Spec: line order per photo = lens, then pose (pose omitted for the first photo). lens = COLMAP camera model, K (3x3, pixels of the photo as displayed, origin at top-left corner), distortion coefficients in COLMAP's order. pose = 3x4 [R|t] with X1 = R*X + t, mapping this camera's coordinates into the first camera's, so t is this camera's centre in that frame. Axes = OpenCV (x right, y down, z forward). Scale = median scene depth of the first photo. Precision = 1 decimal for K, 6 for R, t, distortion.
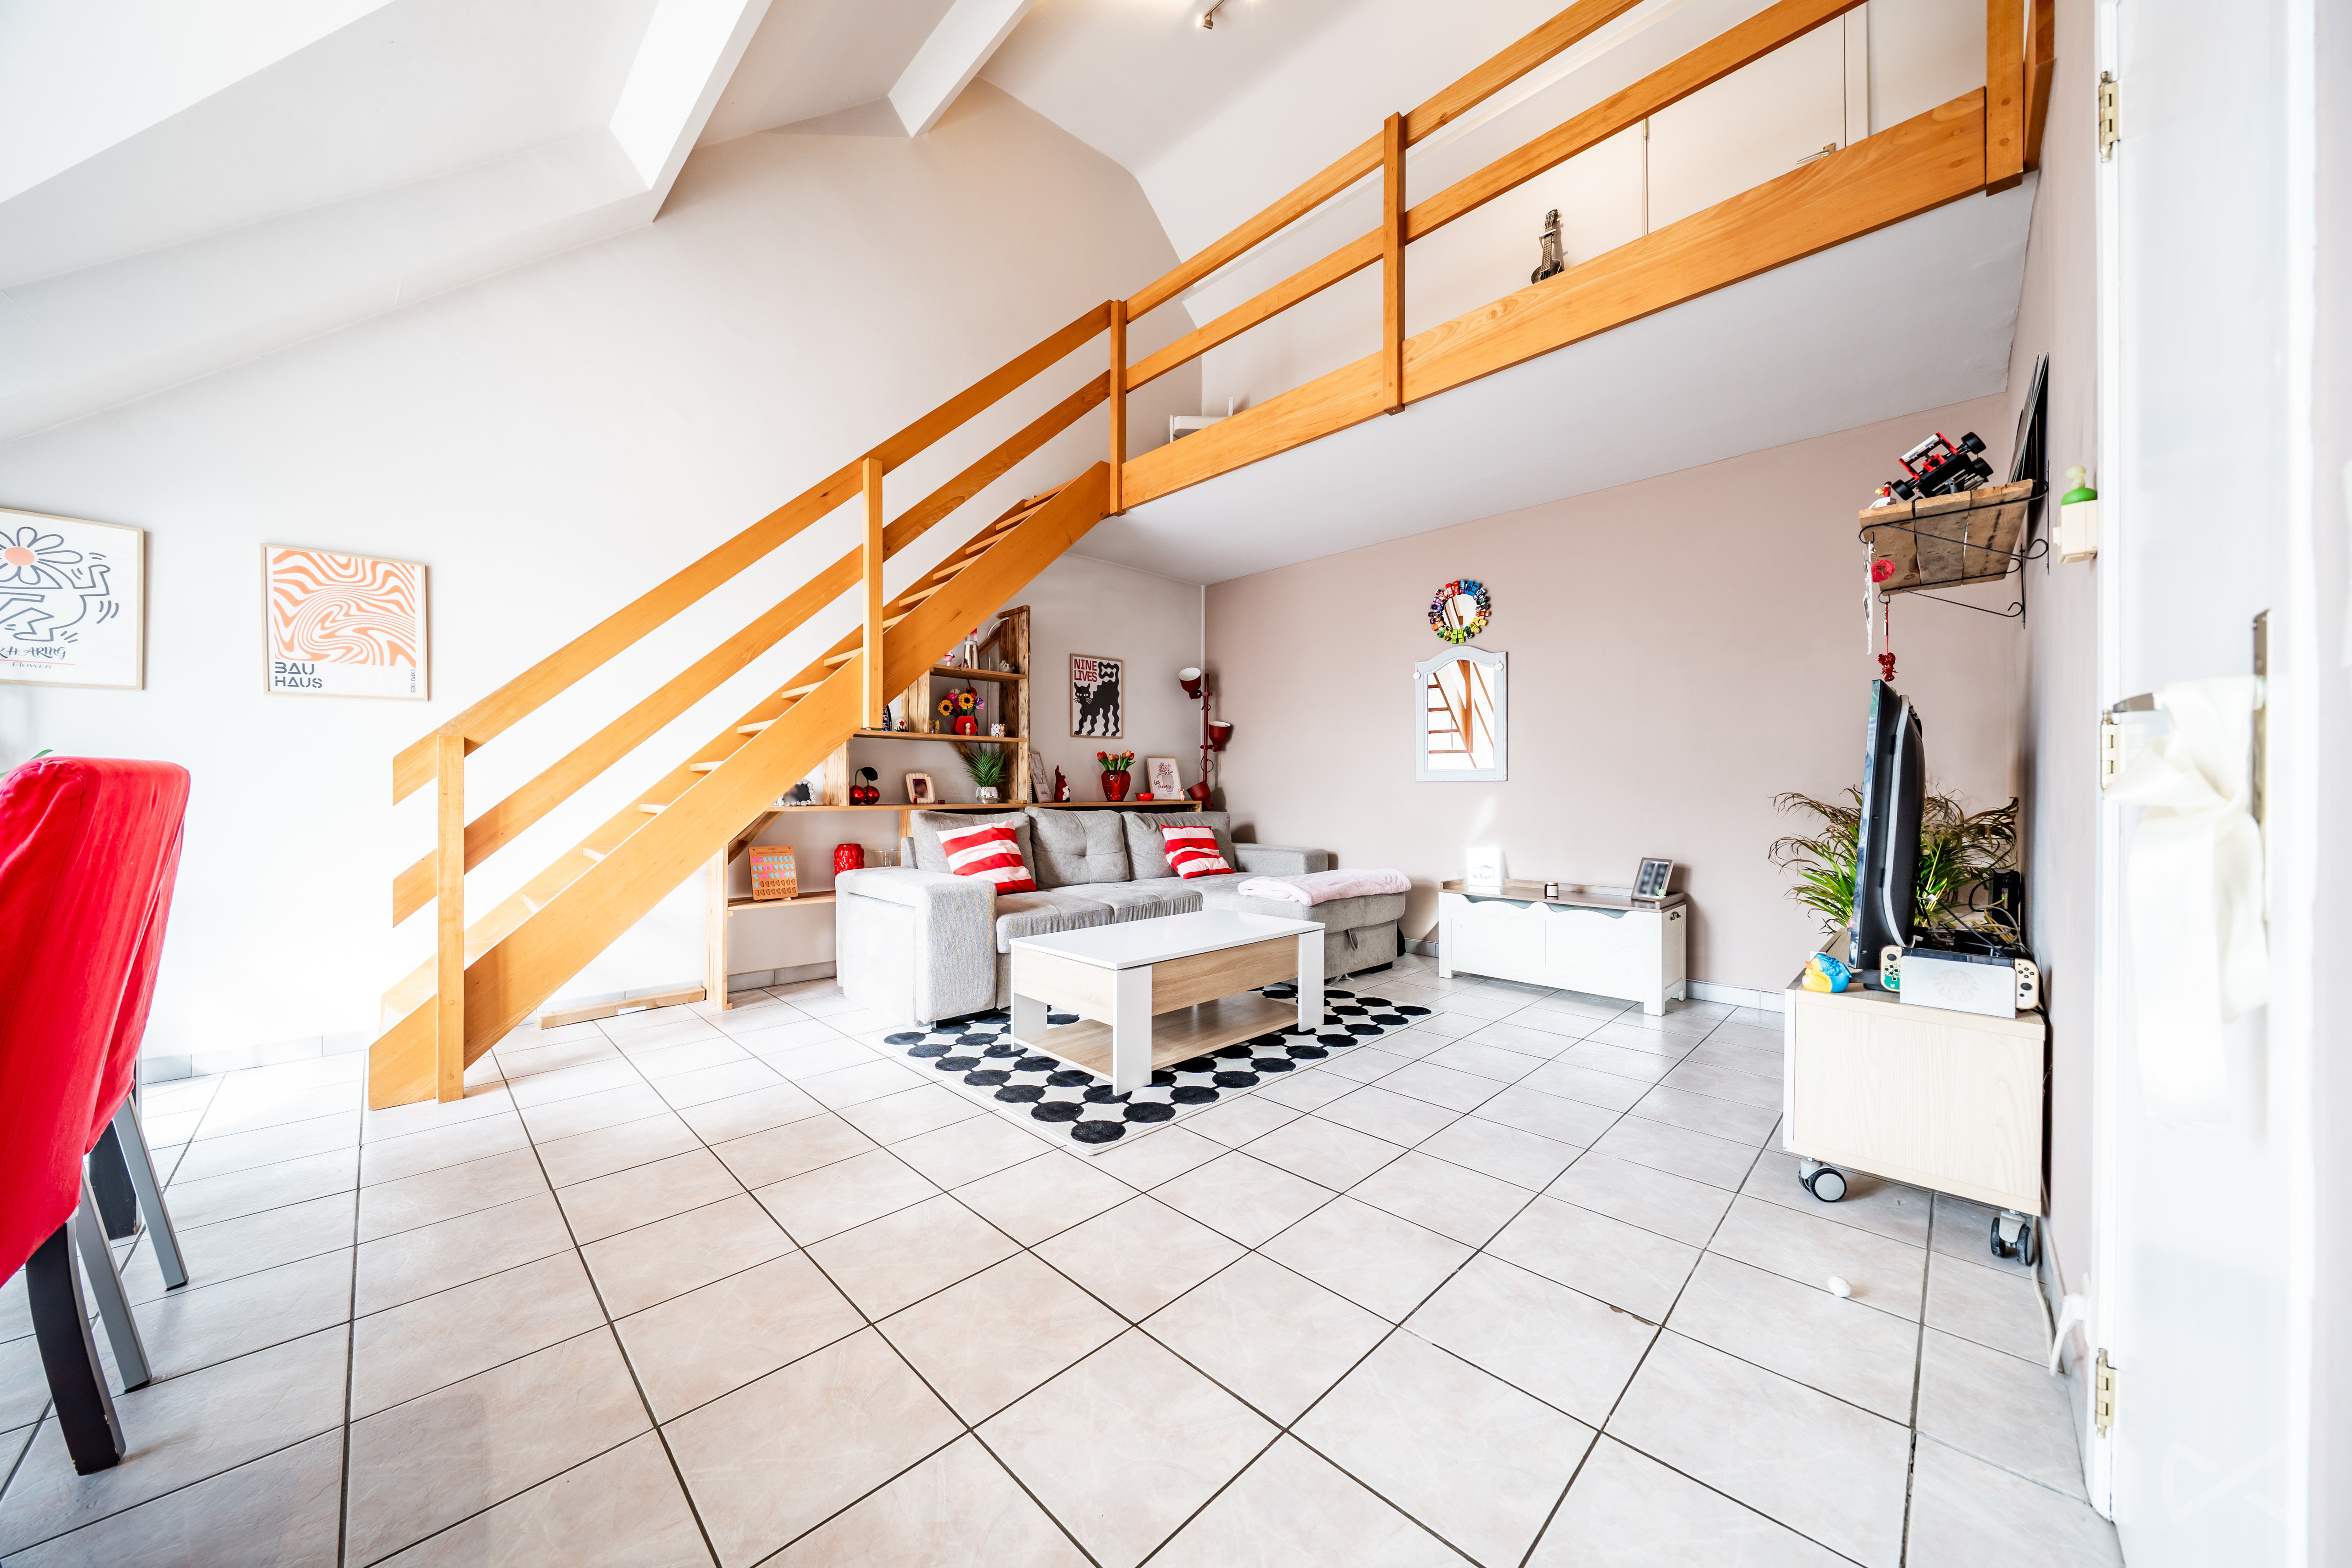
lens RADIAL K [[795.7, 0, 1175.2], [0, 795.7, 786.4], [0, 0, 1]] dist [0.000331, 0.000013]
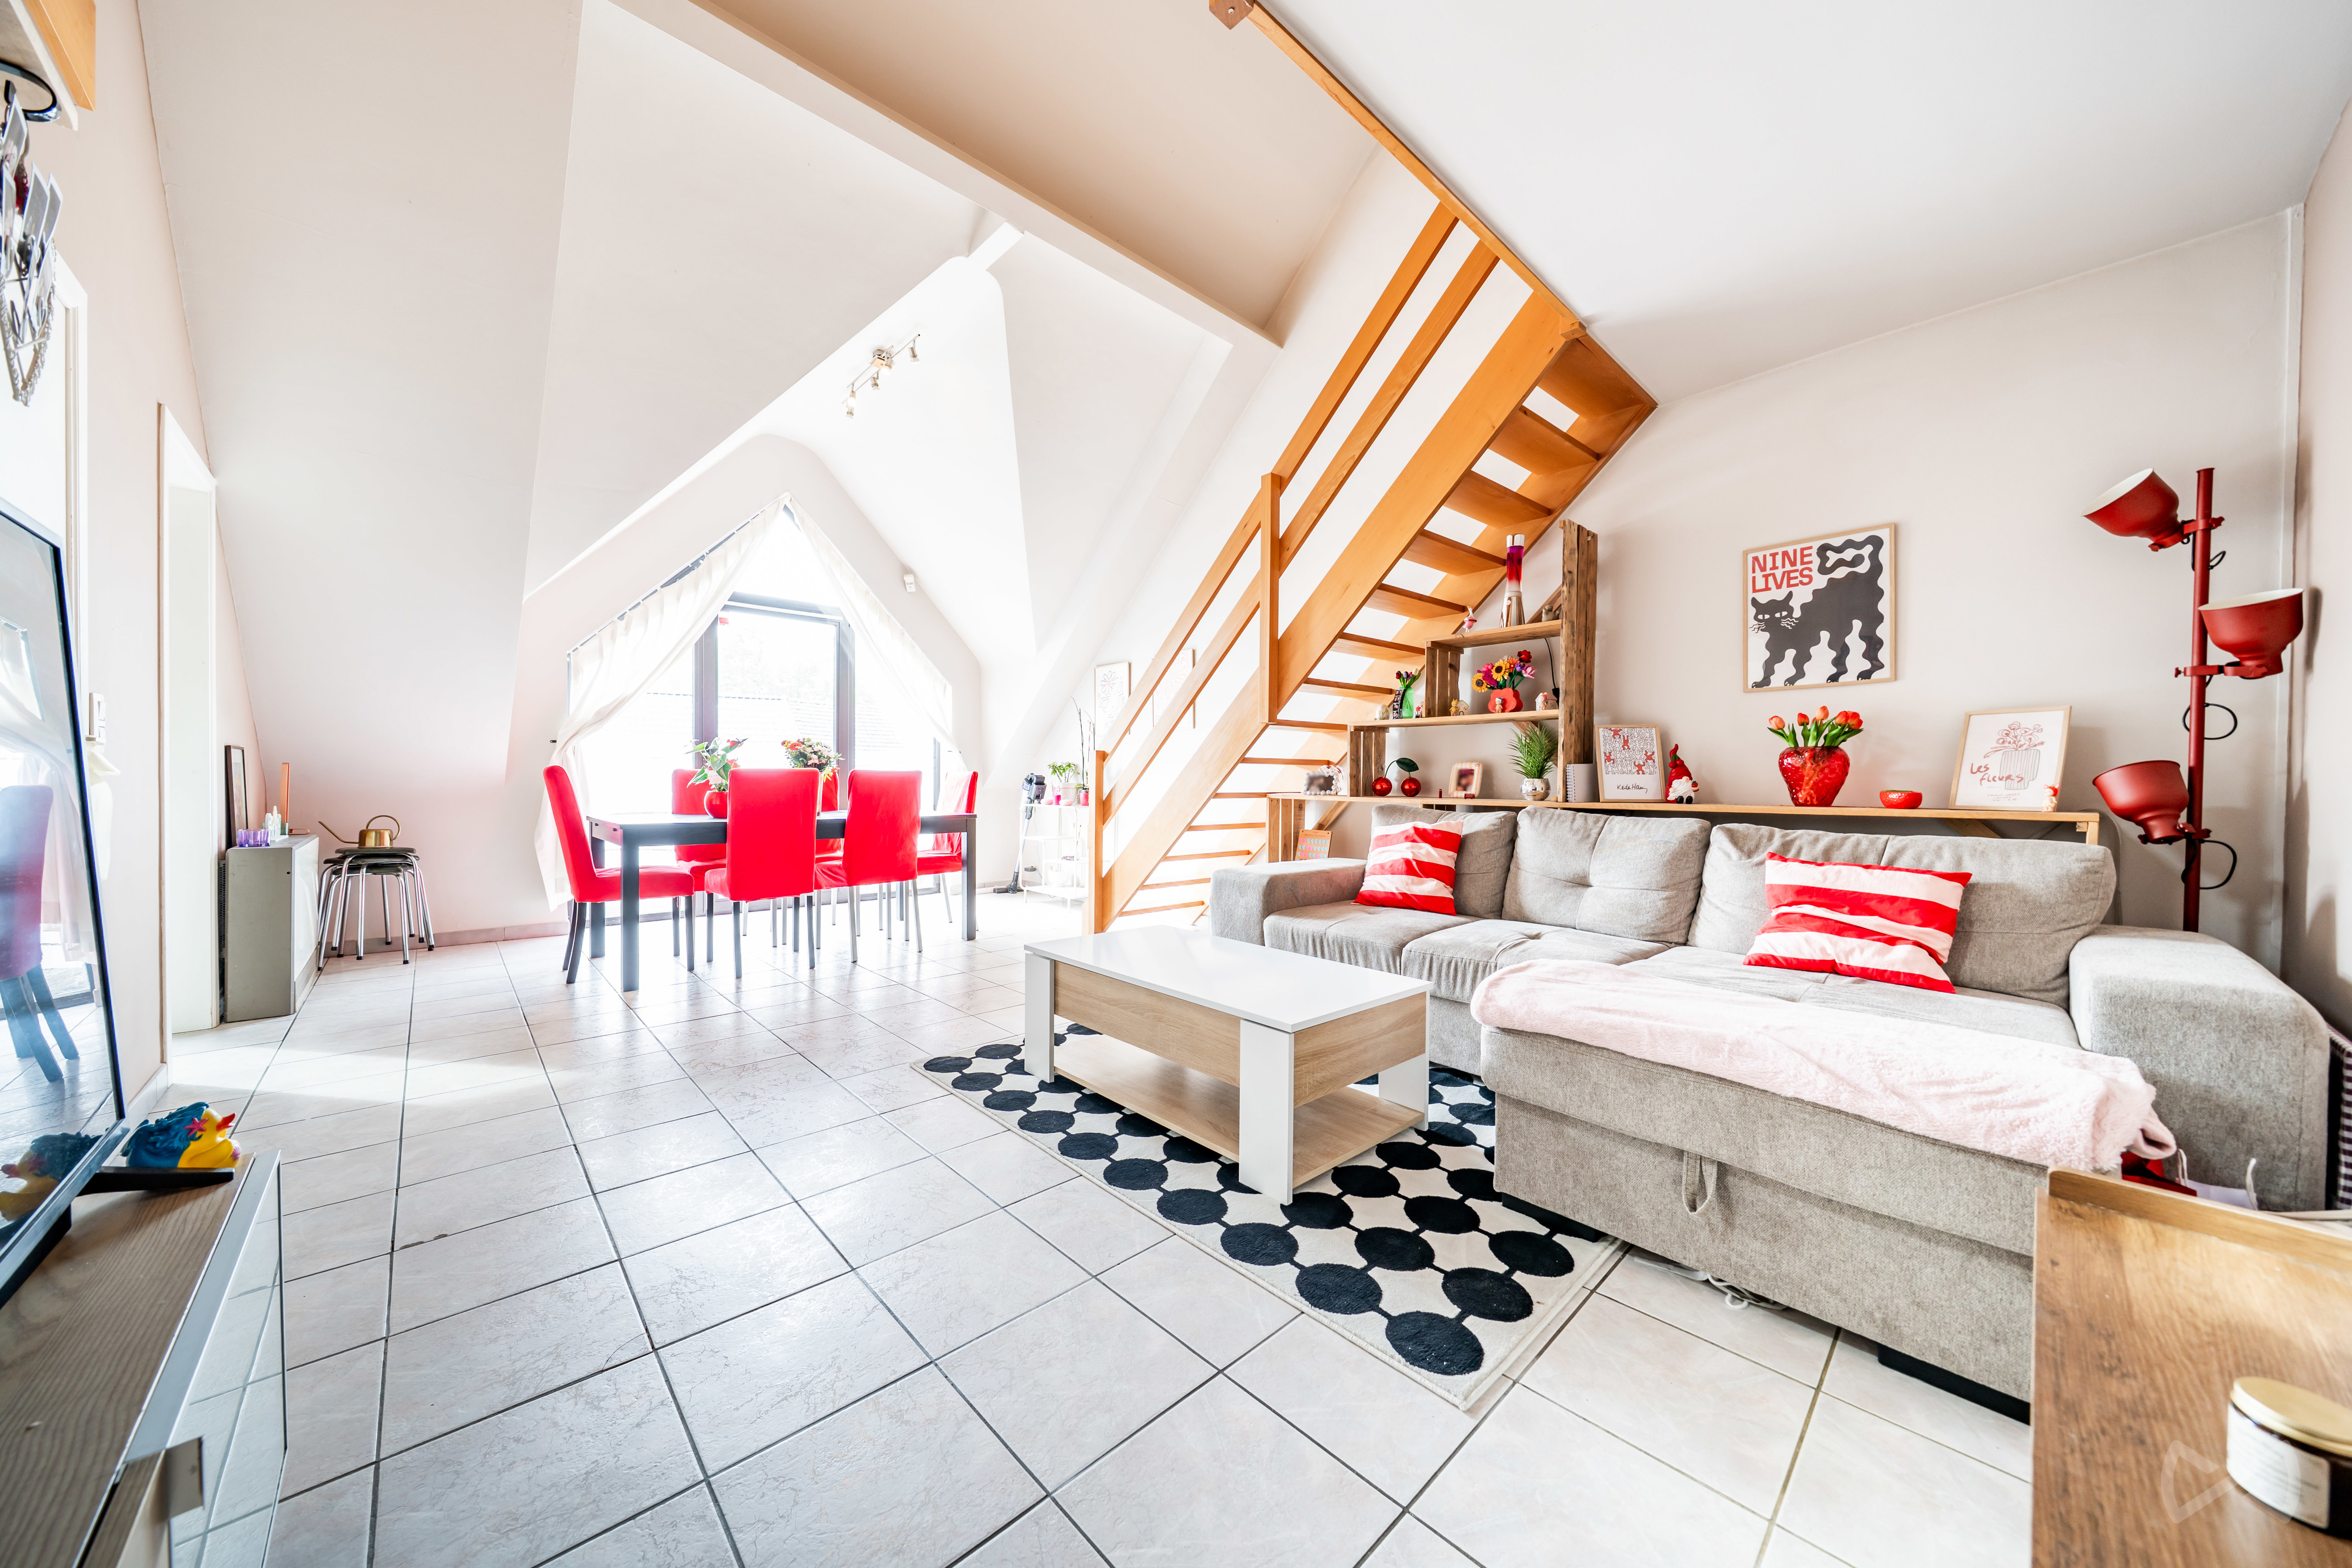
lens RADIAL K [[795.7, 0, 1166.6], [0, 795.7, 784.5], [0, 0, 1]] dist [0.000331, 0.000013]
pose [[-0.038243, 0.011537, -0.999202, 0.465847], [0.000540, 0.999933, 0.011525, -0.001669], [0.999268, -0.000099, -0.038246, 0.588974]]
